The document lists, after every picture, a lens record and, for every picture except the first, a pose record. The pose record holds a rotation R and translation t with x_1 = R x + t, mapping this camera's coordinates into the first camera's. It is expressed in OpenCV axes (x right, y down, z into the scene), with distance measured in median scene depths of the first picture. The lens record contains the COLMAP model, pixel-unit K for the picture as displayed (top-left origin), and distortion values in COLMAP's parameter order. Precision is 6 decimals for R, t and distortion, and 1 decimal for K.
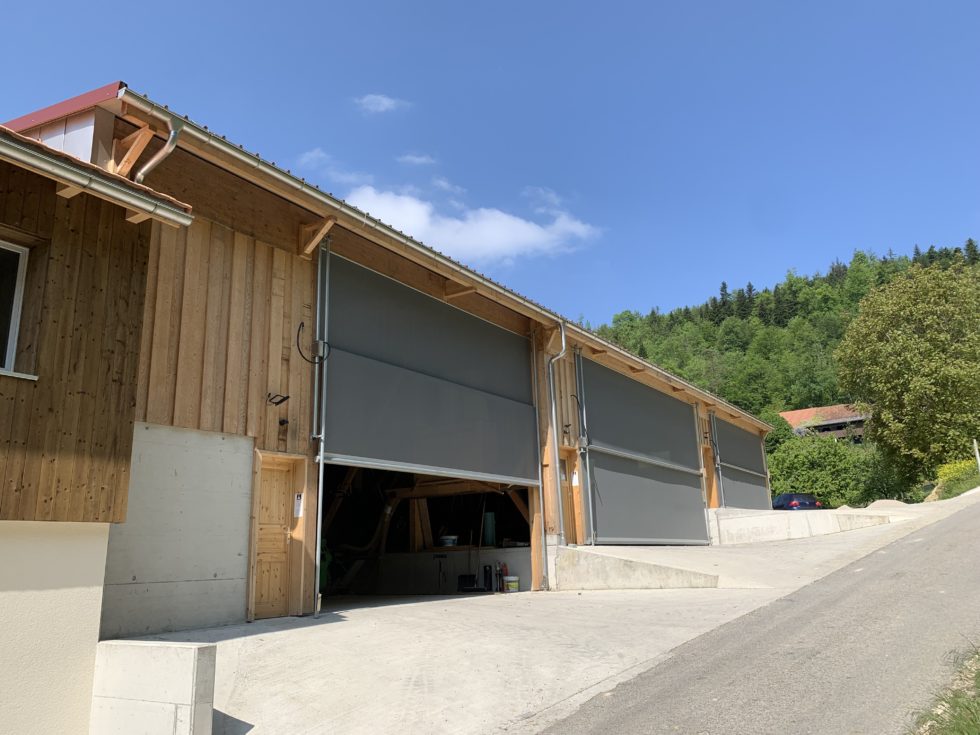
lens RADIAL K [[747.9, 0, 492.3], [0, 747.9, 368.4], [0, 0, 1]] dist [0.041045, -0.048961]
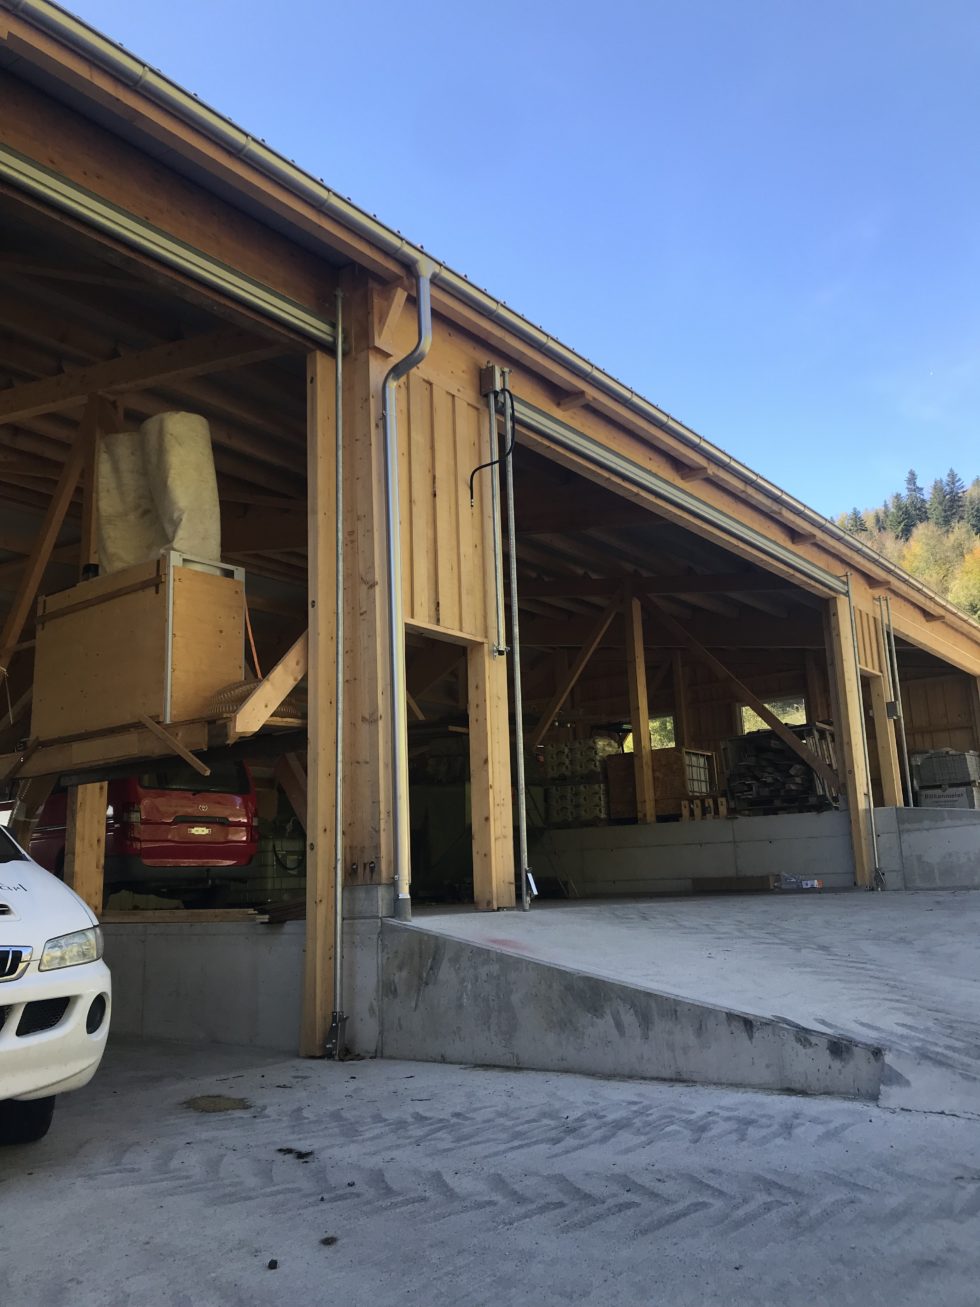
lens RADIAL K [[1066.8, 0, 488.3], [0, 1066.8, 651.9], [0, 0, 1]] dist [0.033115, -0.022952]
pose [[0.996802, -0.015530, -0.078385, 0.172800], [0.018349, 0.999206, 0.035365, 0.106069], [0.077773, -0.036690, 0.996296, 0.549728]]
